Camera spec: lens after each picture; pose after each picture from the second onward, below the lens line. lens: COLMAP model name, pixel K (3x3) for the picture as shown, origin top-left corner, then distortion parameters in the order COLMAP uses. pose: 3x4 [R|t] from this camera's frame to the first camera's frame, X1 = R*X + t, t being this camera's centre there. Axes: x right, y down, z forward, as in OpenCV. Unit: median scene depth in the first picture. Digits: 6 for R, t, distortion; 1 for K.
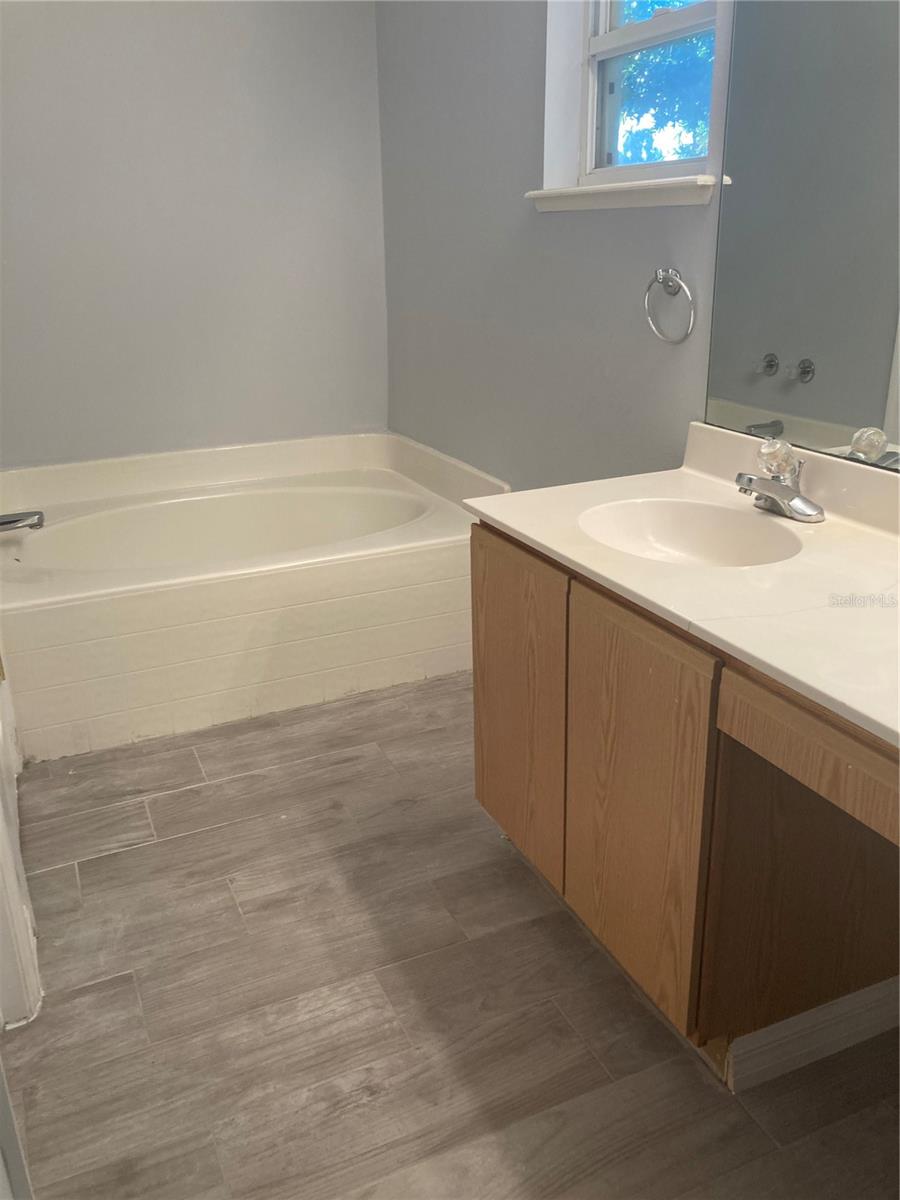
lens RADIAL K [[984.1, 0, 448.3], [0, 984.1, 599.4], [0, 0, 1]] dist [0.035318, -0.038562]
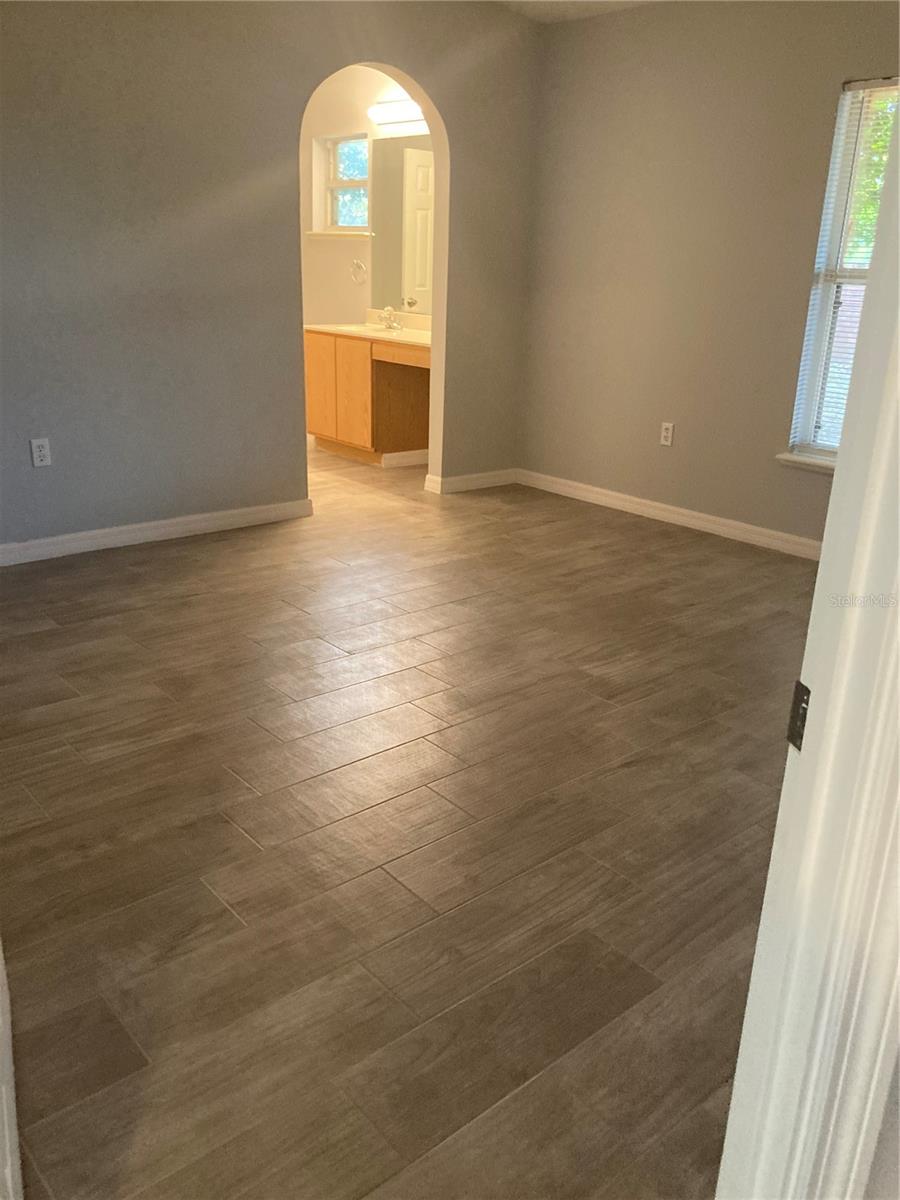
lens RADIAL K [[984.1, 0, 460.3], [0, 984.1, 598.4], [0, 0, 1]] dist [0.035318, -0.038562]
pose [[0.955355, -0.042553, 0.292380, -0.475335], [0.048005, 0.998781, -0.011493, 0.872179], [-0.291534, 0.025015, 0.956233, -2.287824]]
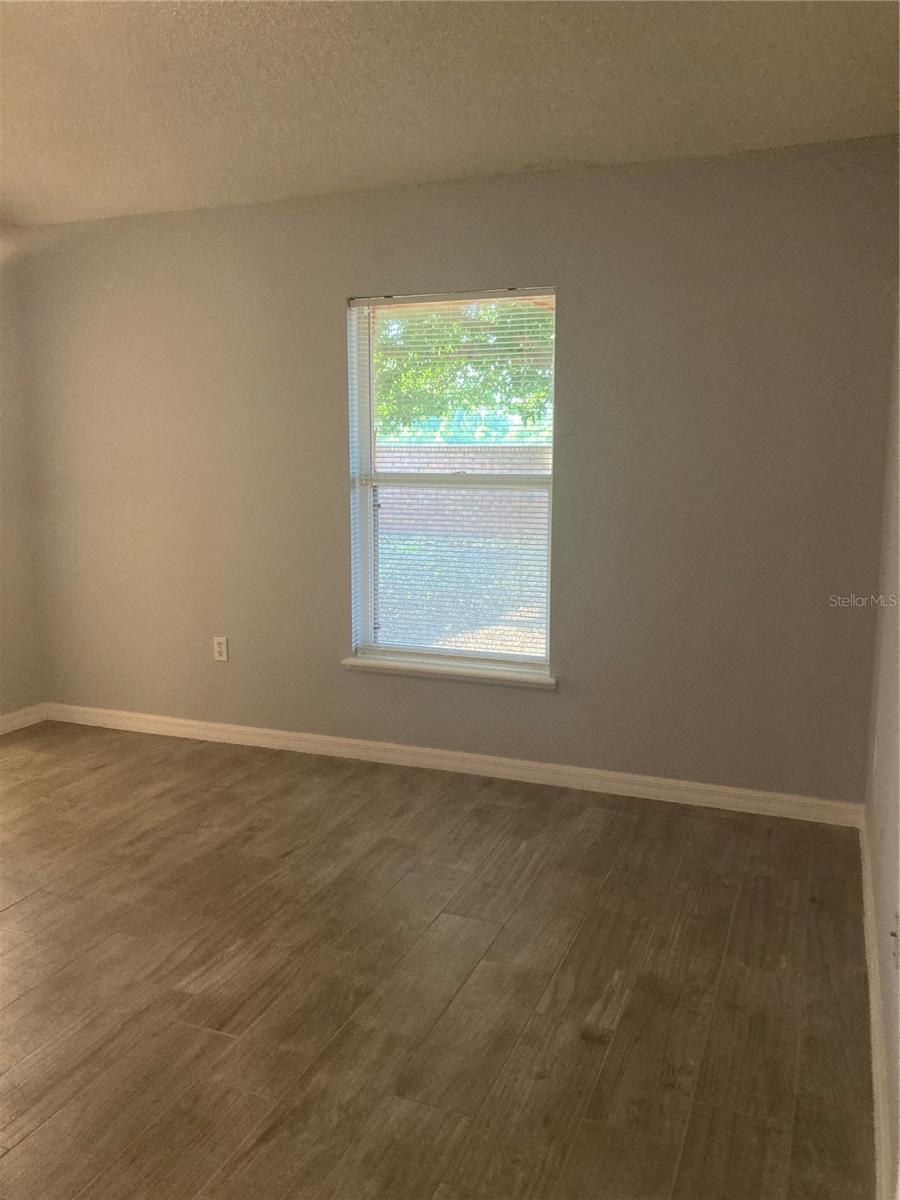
lens RADIAL K [[984.1, 0, 453.0], [0, 984.1, 603.6], [0, 0, 1]] dist [0.035318, -0.038562]
pose [[0.720113, -0.084731, 0.688664, -0.382978], [0.220511, 0.969007, -0.111358, 0.686536], [-0.657885, 0.232048, 0.716478, -2.016874]]
